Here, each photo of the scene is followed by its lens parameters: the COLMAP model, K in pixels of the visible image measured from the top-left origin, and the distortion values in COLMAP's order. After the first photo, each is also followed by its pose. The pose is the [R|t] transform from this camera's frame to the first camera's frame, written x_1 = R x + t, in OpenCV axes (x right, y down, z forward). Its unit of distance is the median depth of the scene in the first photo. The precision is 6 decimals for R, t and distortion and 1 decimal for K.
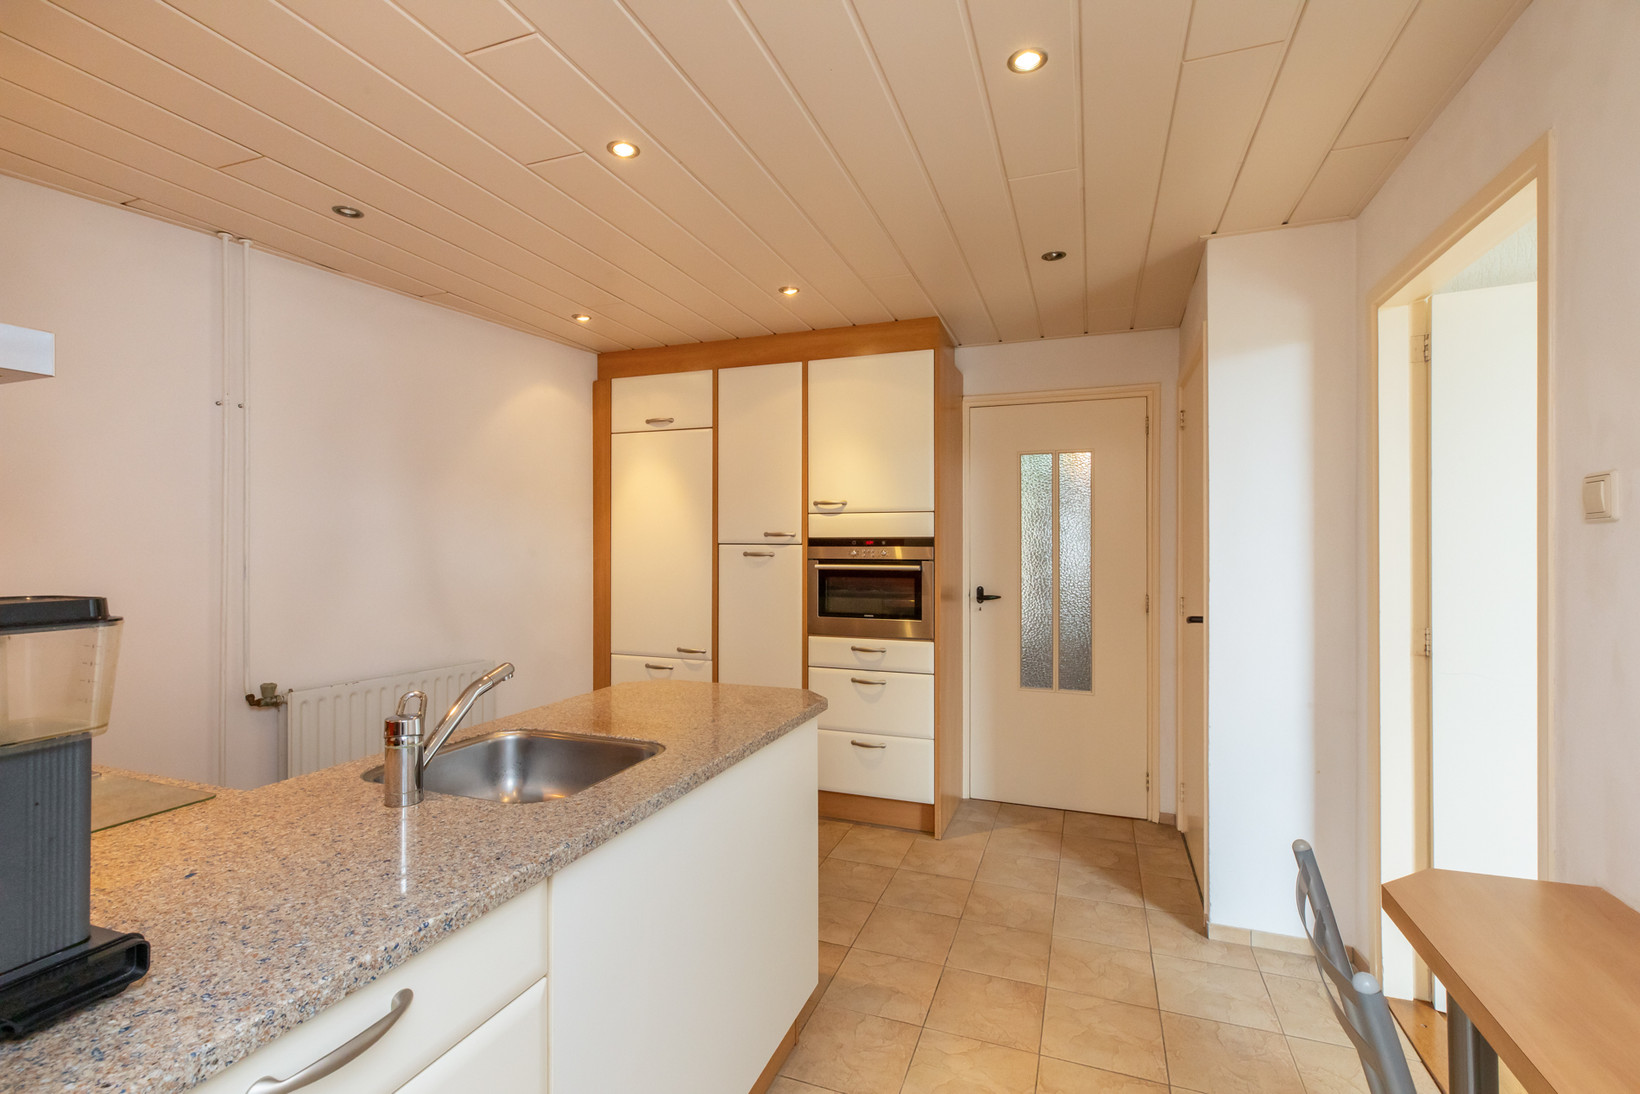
lens RADIAL K [[744.4, 0, 818.3], [0, 744.4, 539.7], [0, 0, 1]] dist [0.012395, 0.000231]
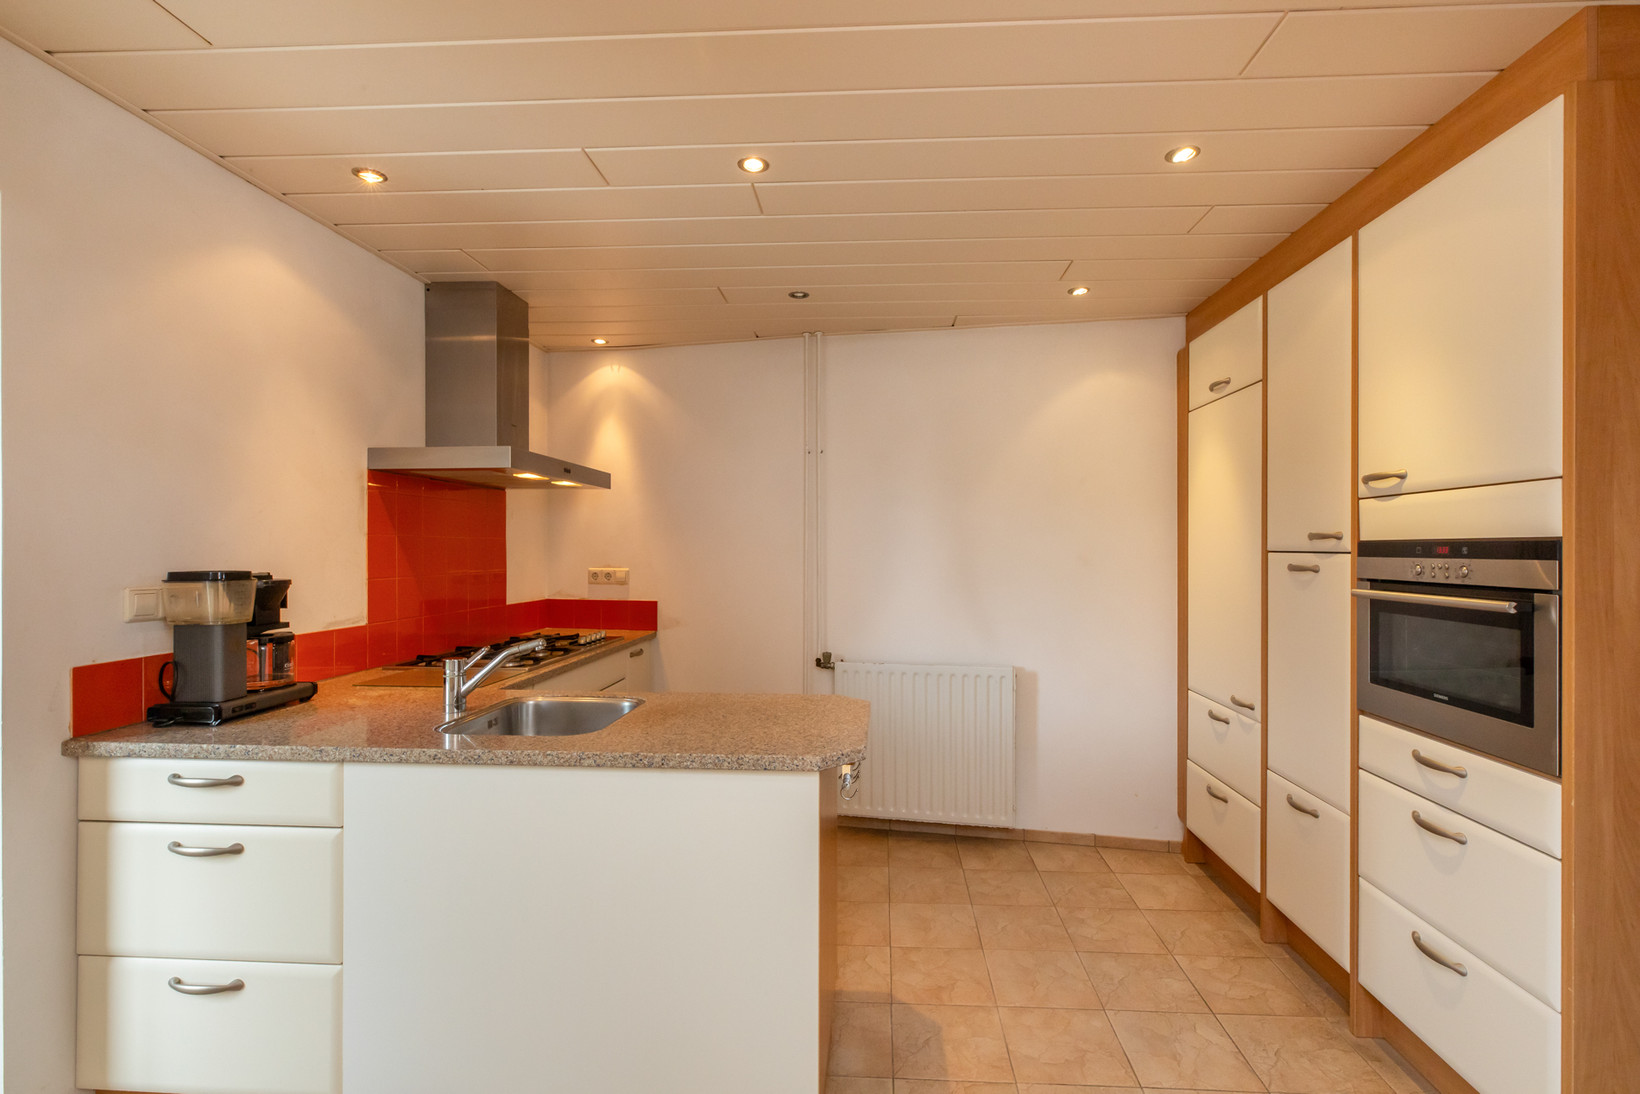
lens RADIAL K [[753.5, 0, 839.9], [0, 753.5, 546.0], [0, 0, 1]] dist [0.010813, -0.000071]
pose [[0.279898, -0.001822, -0.960028, 0.432055], [0.005624, 0.999984, -0.000258, -0.001134], [0.960013, -0.005328, 0.279904, 0.461883]]
